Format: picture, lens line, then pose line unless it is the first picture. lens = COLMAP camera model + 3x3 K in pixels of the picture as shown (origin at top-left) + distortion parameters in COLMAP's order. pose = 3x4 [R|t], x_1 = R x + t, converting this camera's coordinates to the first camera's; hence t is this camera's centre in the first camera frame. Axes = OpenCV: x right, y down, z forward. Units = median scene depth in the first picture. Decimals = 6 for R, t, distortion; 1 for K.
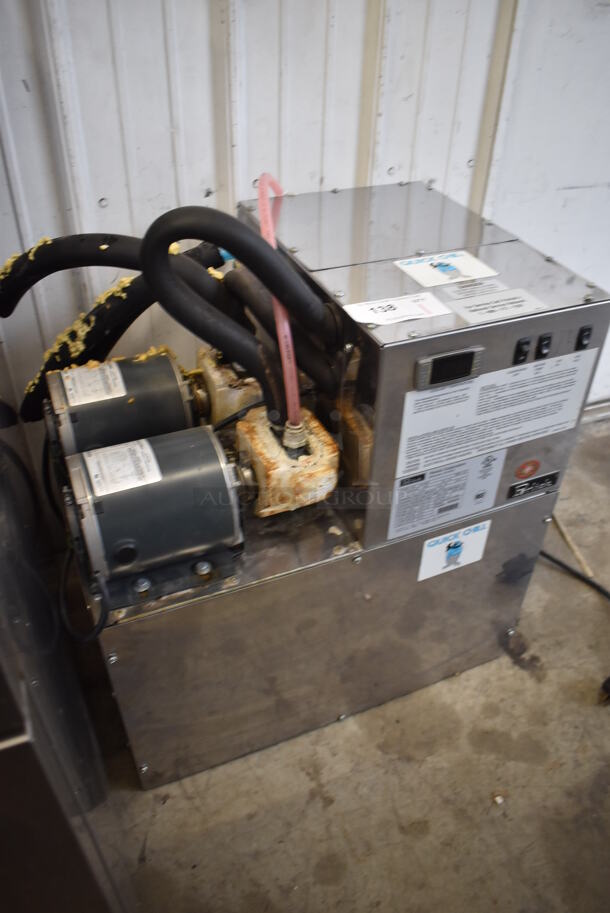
lens RADIAL K [[708.3, 0, 312.6], [0, 708.3, 461.5], [0, 0, 1]] dist [-0.097857, 0.010132]
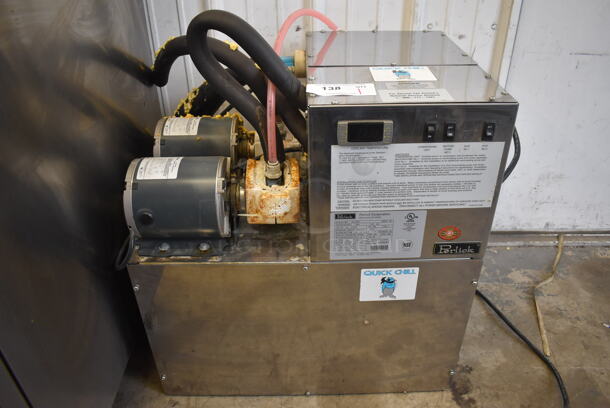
lens RADIAL K [[473.2, 0, 306.1], [0, 473.2, 200.4], [0, 0, 1]] dist [-0.097857, 0.010132]
pose [[0.919764, 0.178468, -0.349547, 0.346024], [-0.216304, 0.973665, -0.072038, 0.070166], [0.327485, 0.141866, 0.934145, 0.093164]]
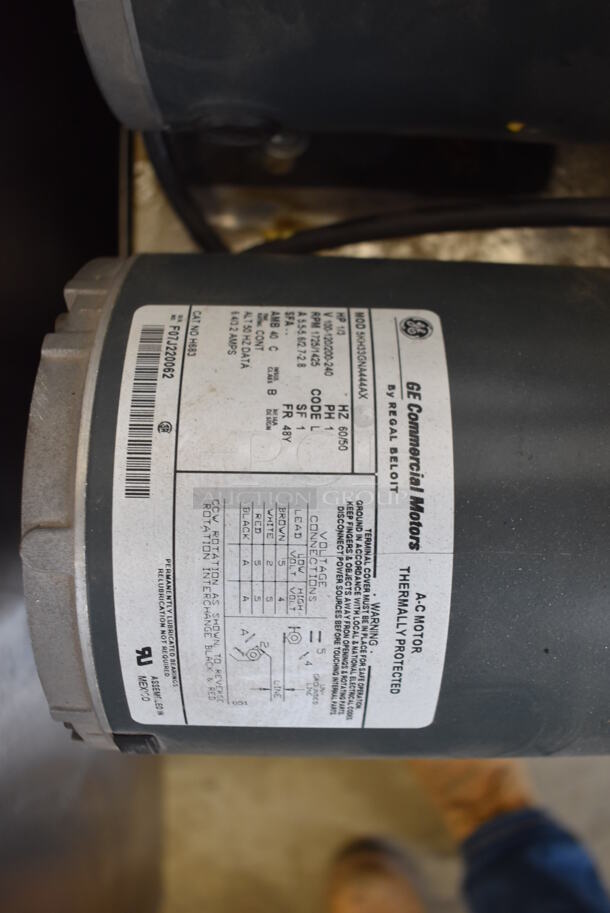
lens RADIAL K [[708.3, 0, 306.5], [0, 708.3, 456.9], [0, 0, 1]] dist [-0.097857, 0.010132]
pose [[0.905883, 0.422654, 0.027189, -0.233037], [-0.243035, 0.466180, 0.850653, -0.148000], [0.346857, -0.777200, 0.525024, 0.753746]]
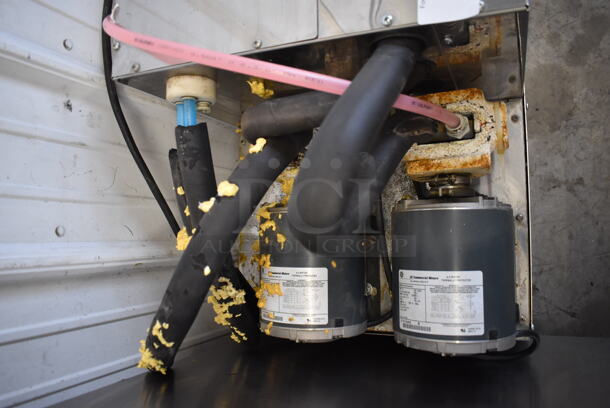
lens RADIAL K [[473.2, 0, 309.0], [0, 473.2, 198.9], [0, 0, 1]] dist [-0.097857, 0.010132]
pose [[0.350036, -0.929477, -0.116395, -0.101422], [0.845592, 0.260066, 0.466197, -0.423303], [-0.403048, -0.261608, 0.876991, 0.429819]]
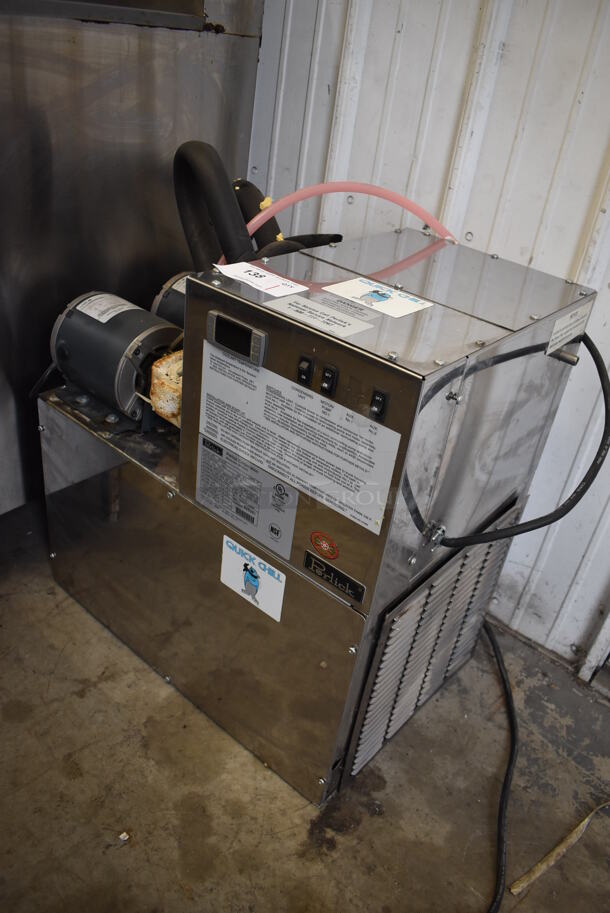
lens RADIAL K [[708.3, 0, 309.2], [0, 708.3, 459.1], [0, 0, 1]] dist [-0.097857, 0.010132]
pose [[0.448580, 0.507086, -0.735962, 0.843857], [-0.646732, 0.752521, 0.124302, -0.154655], [0.616859, 0.420210, 0.665514, 0.376793]]
